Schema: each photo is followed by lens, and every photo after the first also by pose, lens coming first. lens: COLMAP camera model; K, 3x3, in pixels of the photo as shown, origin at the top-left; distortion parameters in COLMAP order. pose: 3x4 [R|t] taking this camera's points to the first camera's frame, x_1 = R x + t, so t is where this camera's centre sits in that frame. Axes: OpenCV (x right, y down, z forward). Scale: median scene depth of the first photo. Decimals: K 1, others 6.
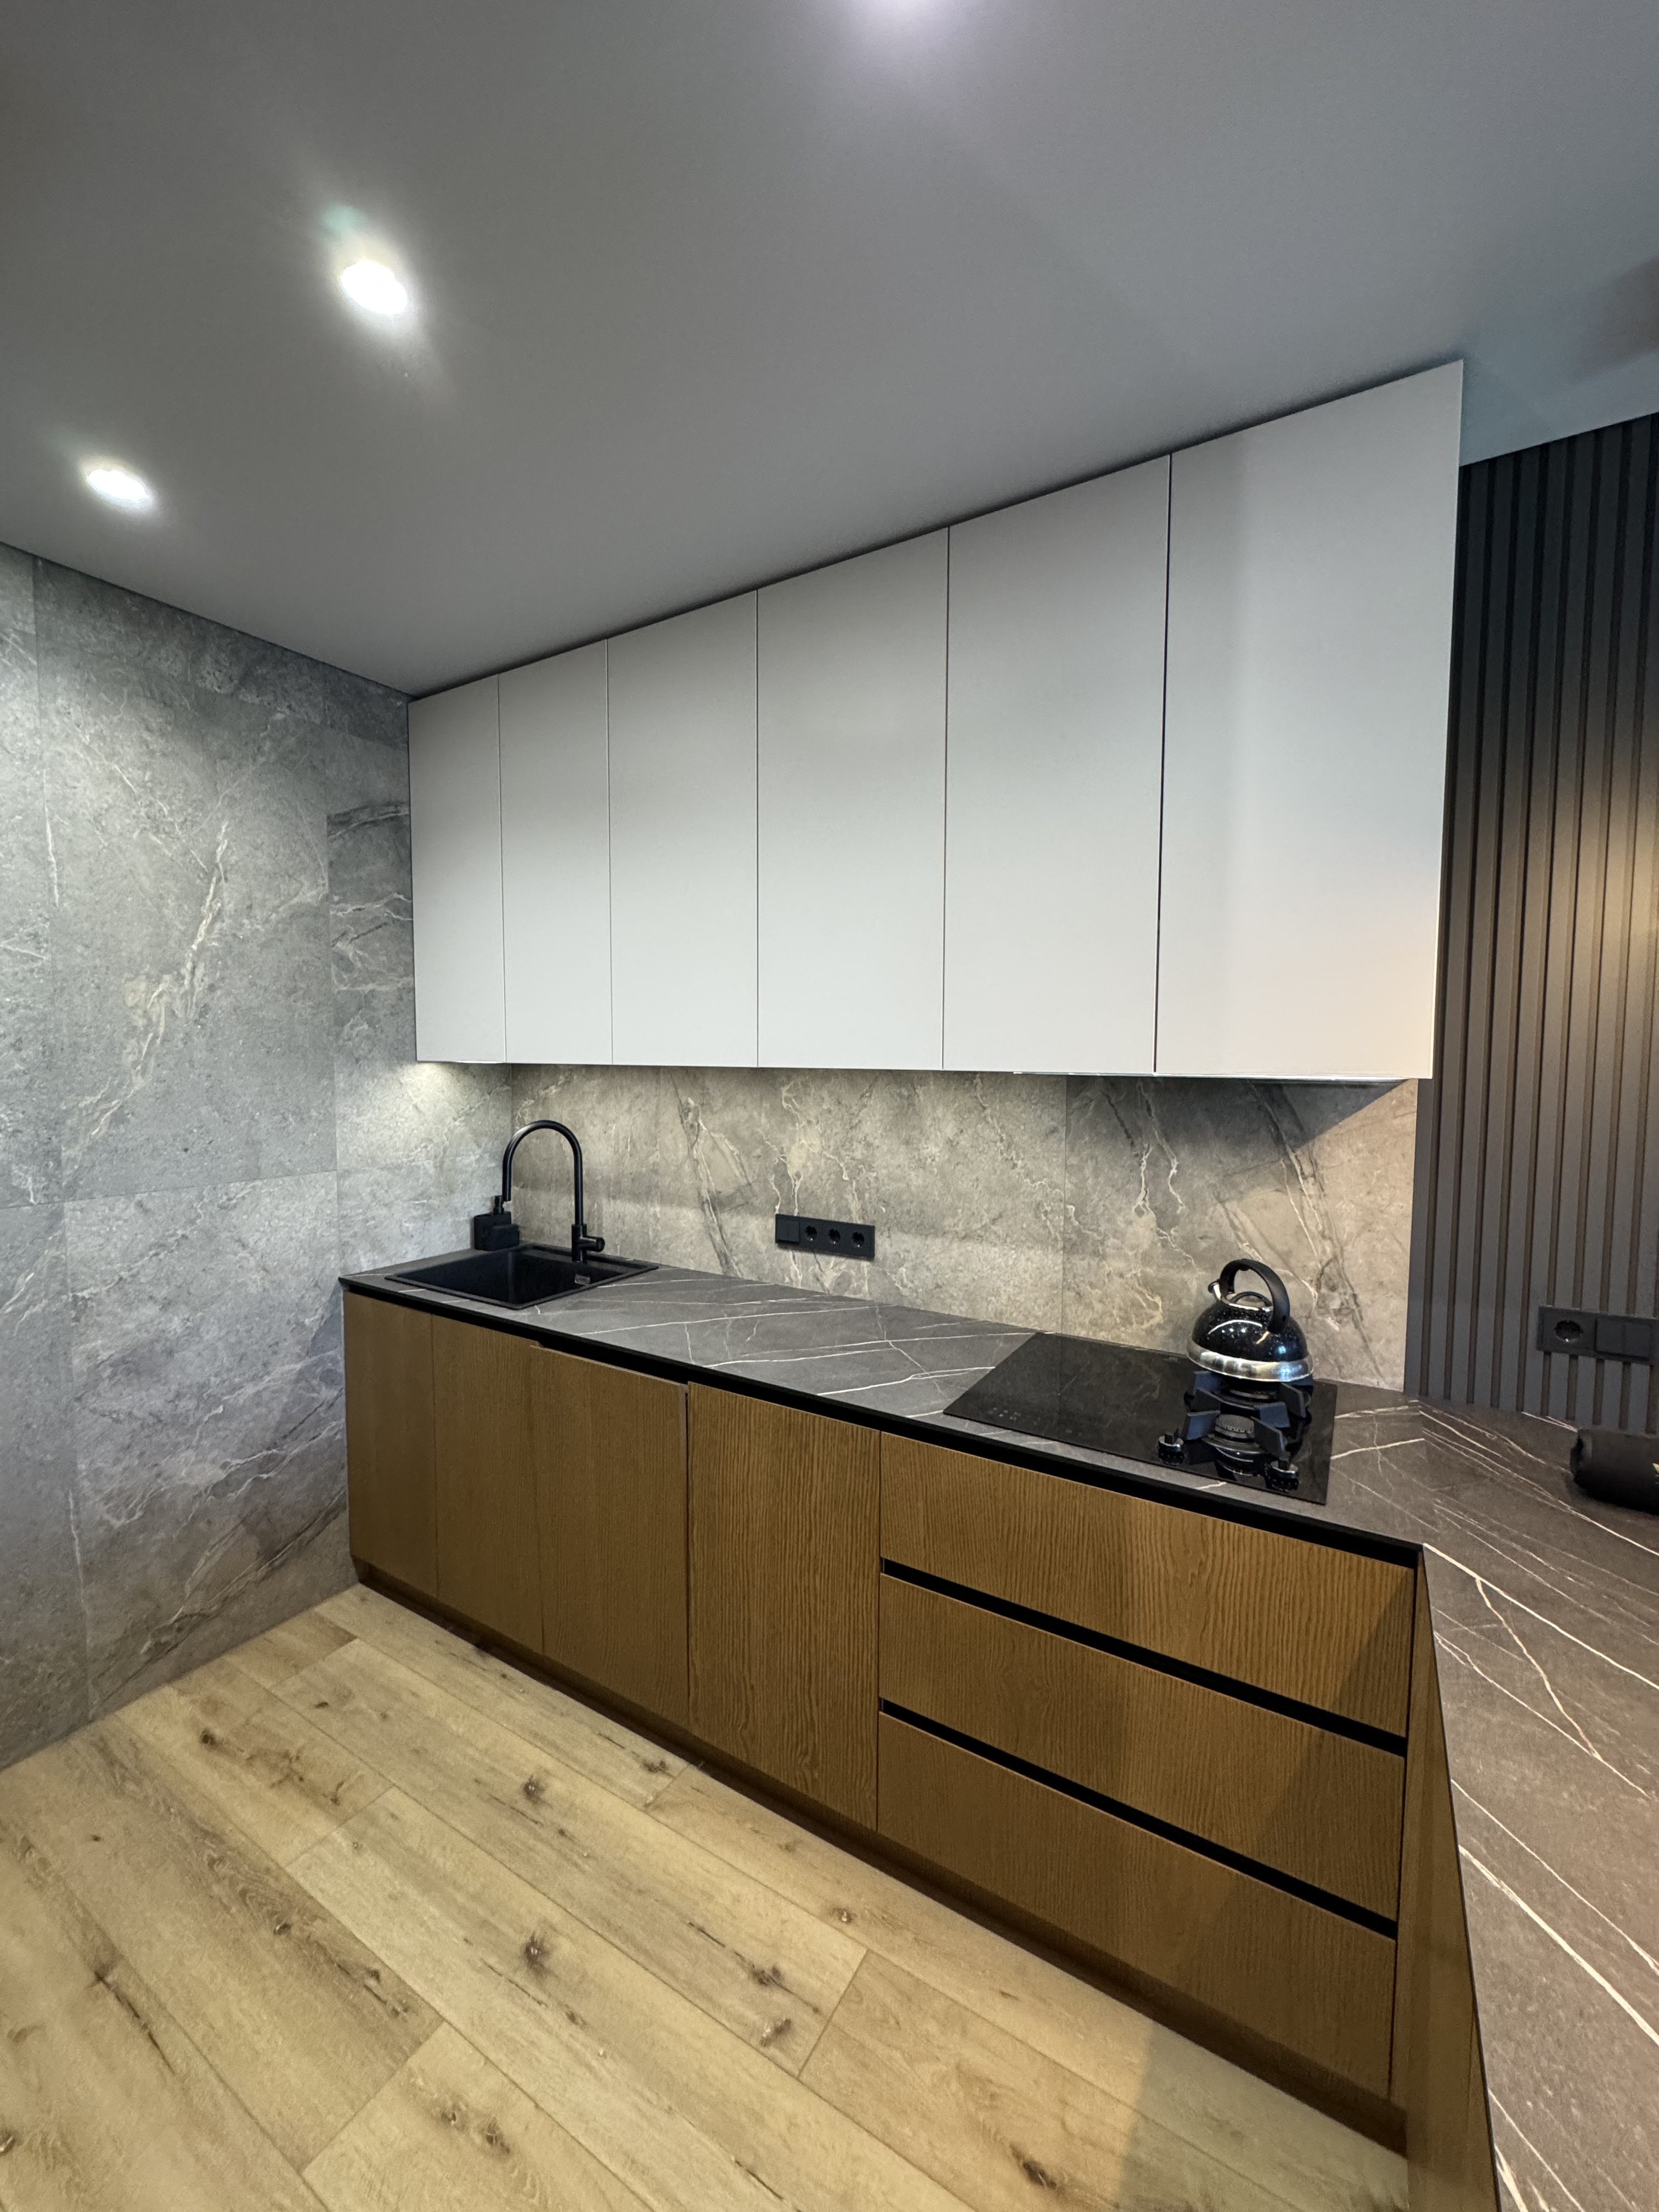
lens RADIAL K [[881.8, 0, 828.4], [0, 881.8, 1108.9], [0, 0, 1]] dist [0.000127, -0.000954]
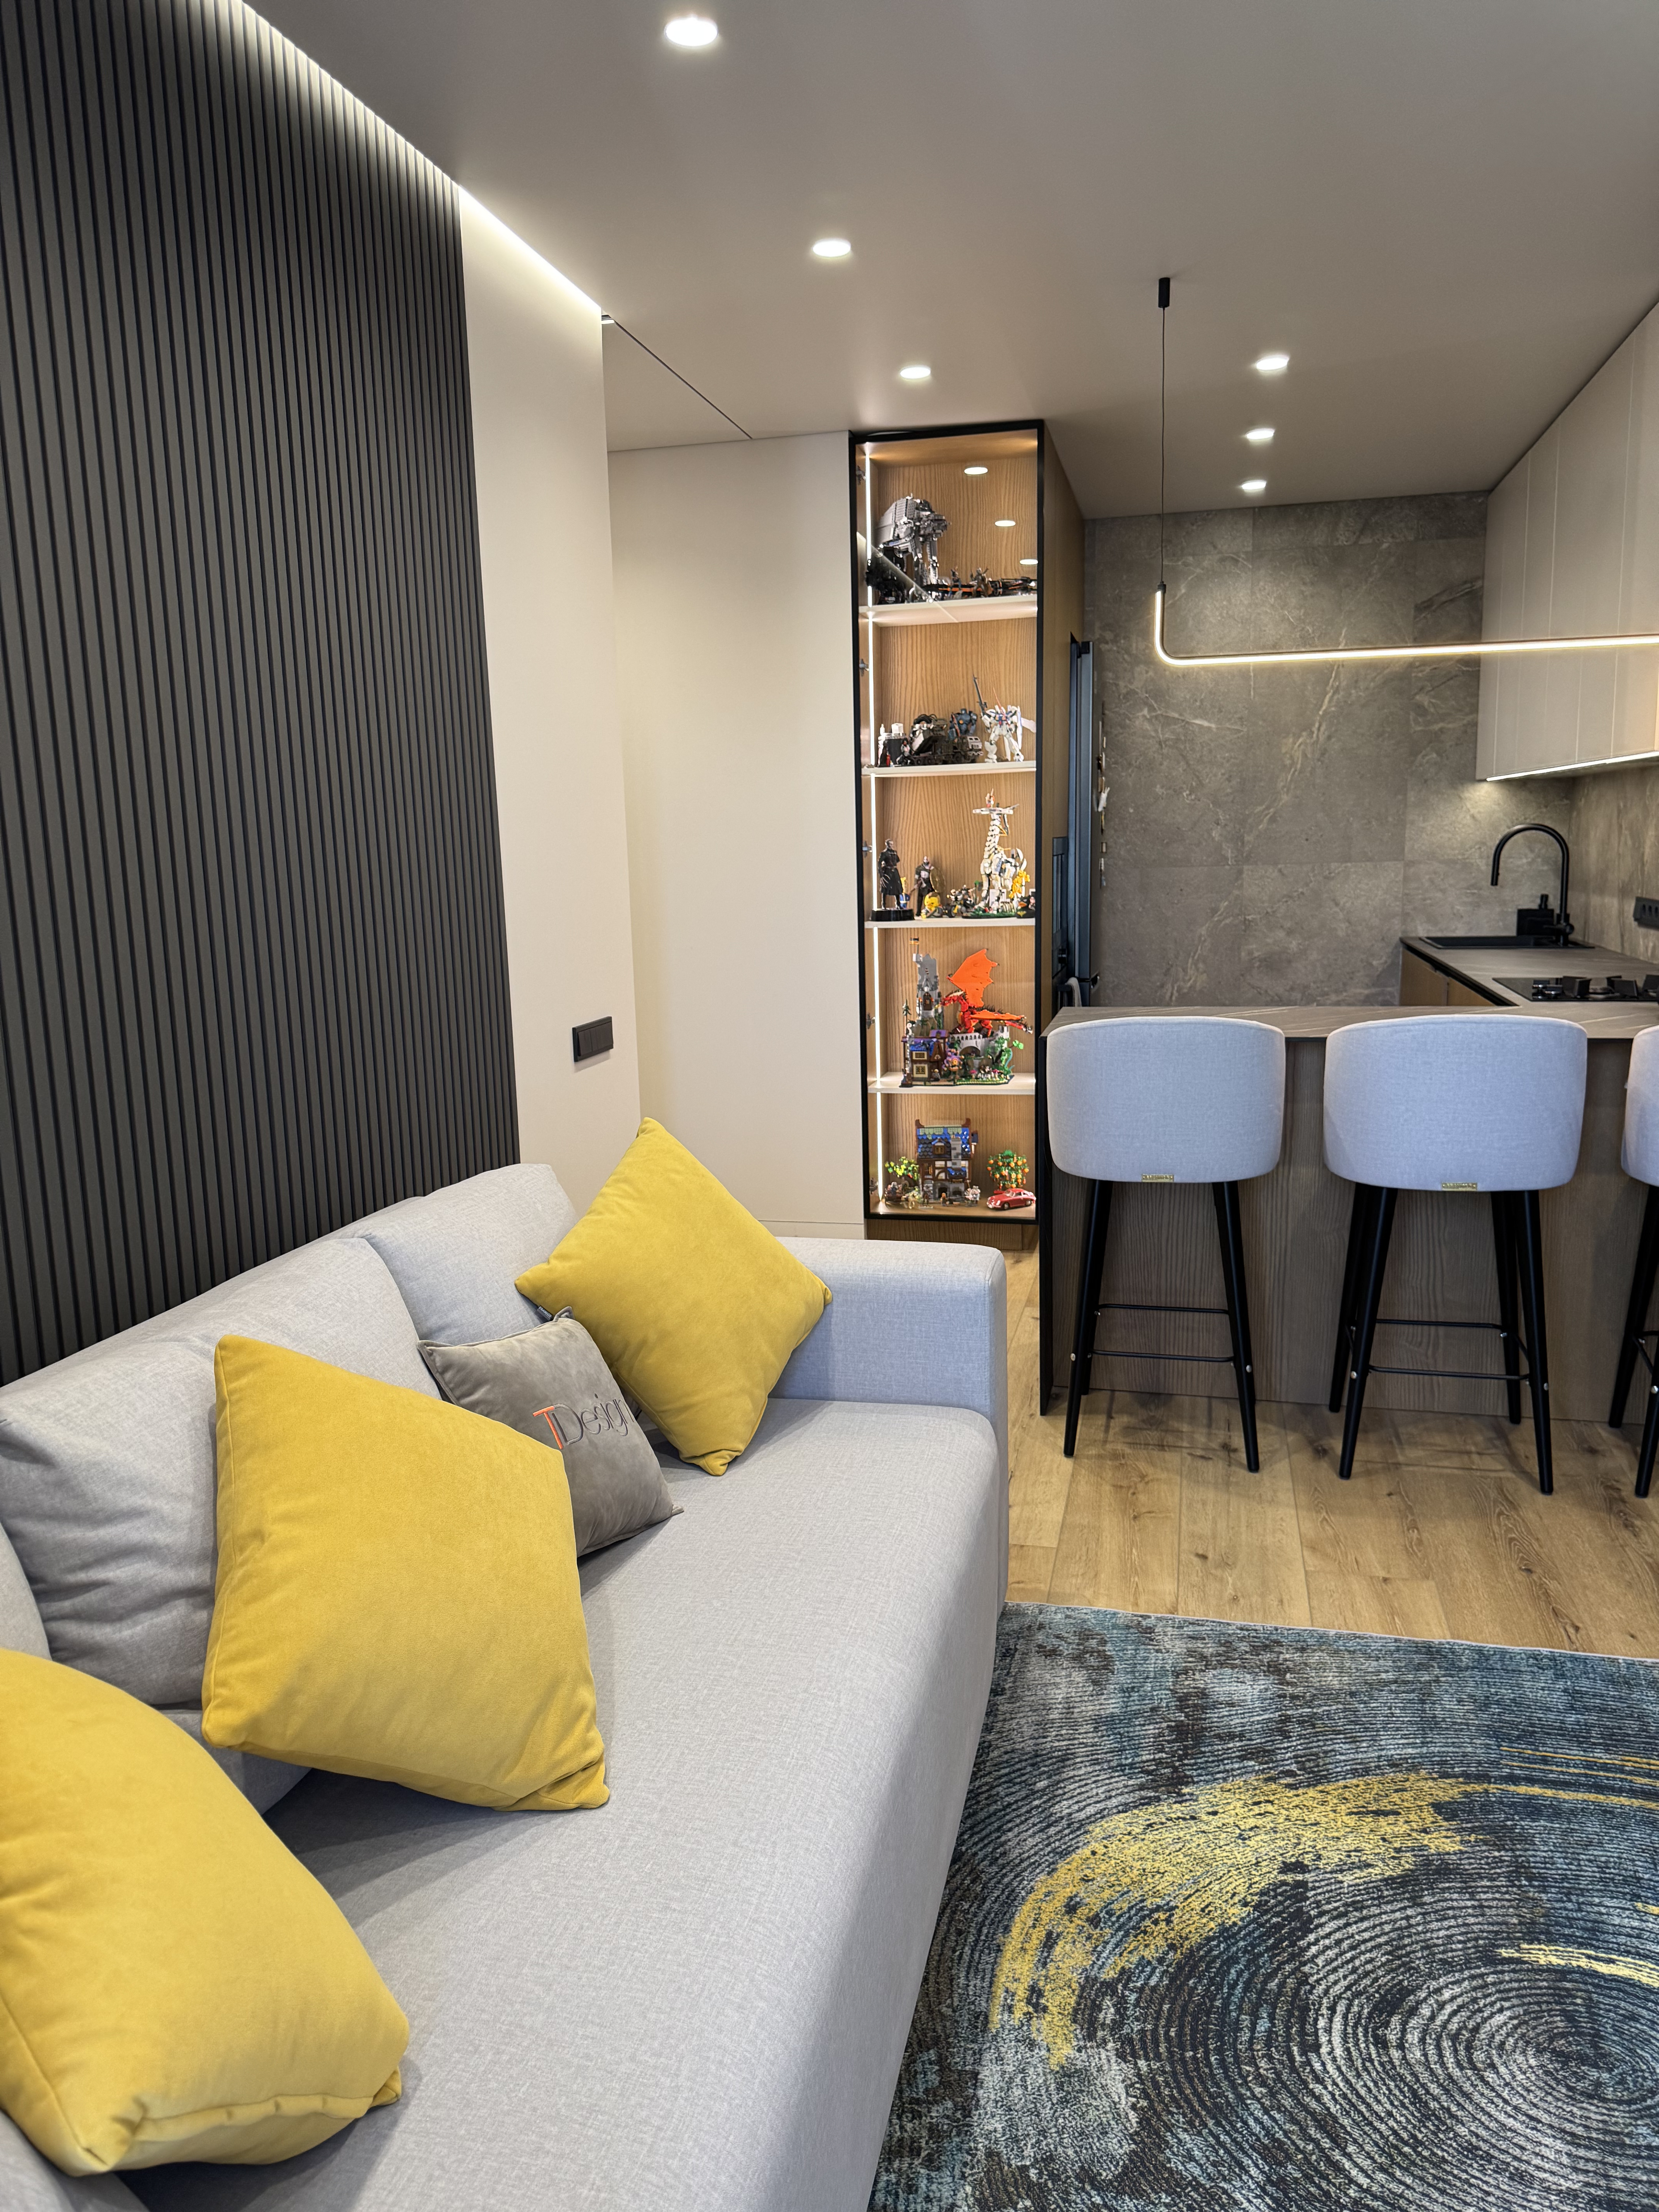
lens RADIAL K [[1574.1, 0, 800.4], [0, 1574.1, 1088.6], [0, 0, 1]] dist [0.038017, -0.045752]
pose [[0.285517, 0.142649, -0.947698, 2.089686], [-0.033243, 0.989740, 0.138963, 0.142920], [0.957797, -0.008172, 0.287329, -0.849565]]
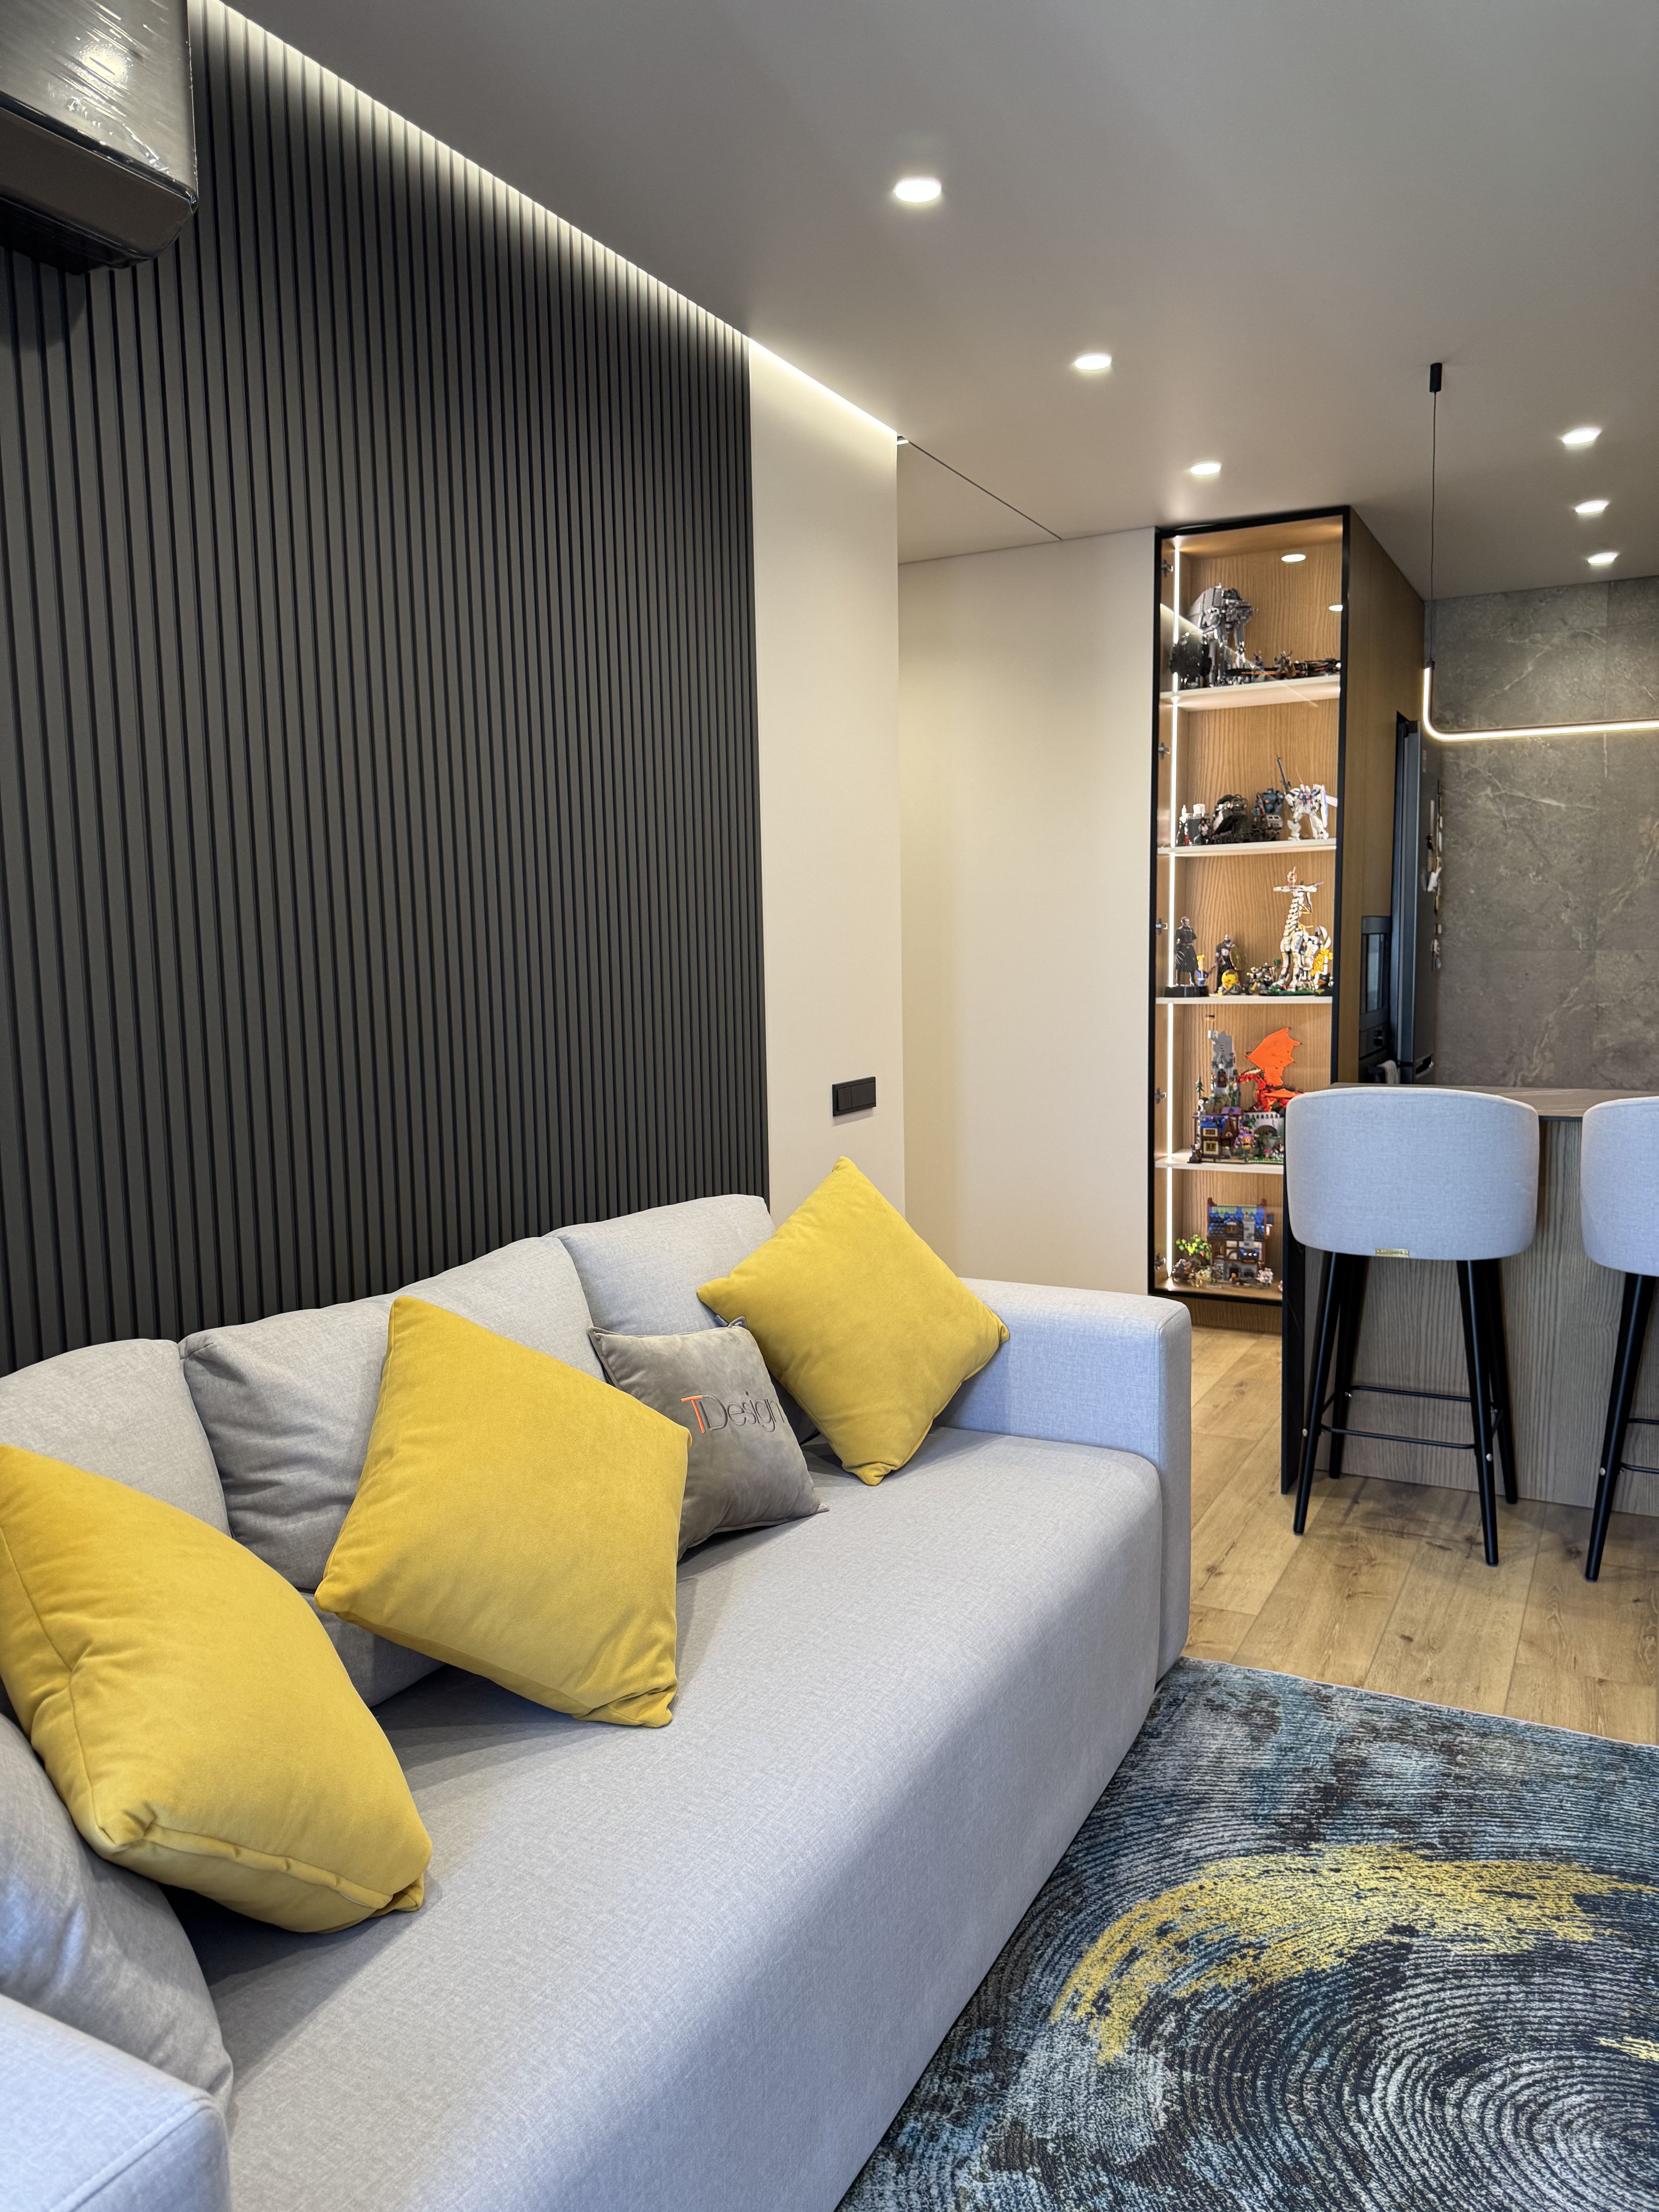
lens RADIAL K [[1574.1, 0, 819.9], [0, 1574.1, 1085.9], [0, 0, 1]] dist [0.038017, -0.045752]
pose [[0.047360, 0.093125, -0.994527, 2.232768], [-0.045685, 0.994805, 0.090975, 0.161048], [0.997833, 0.041127, 0.051368, -0.689632]]
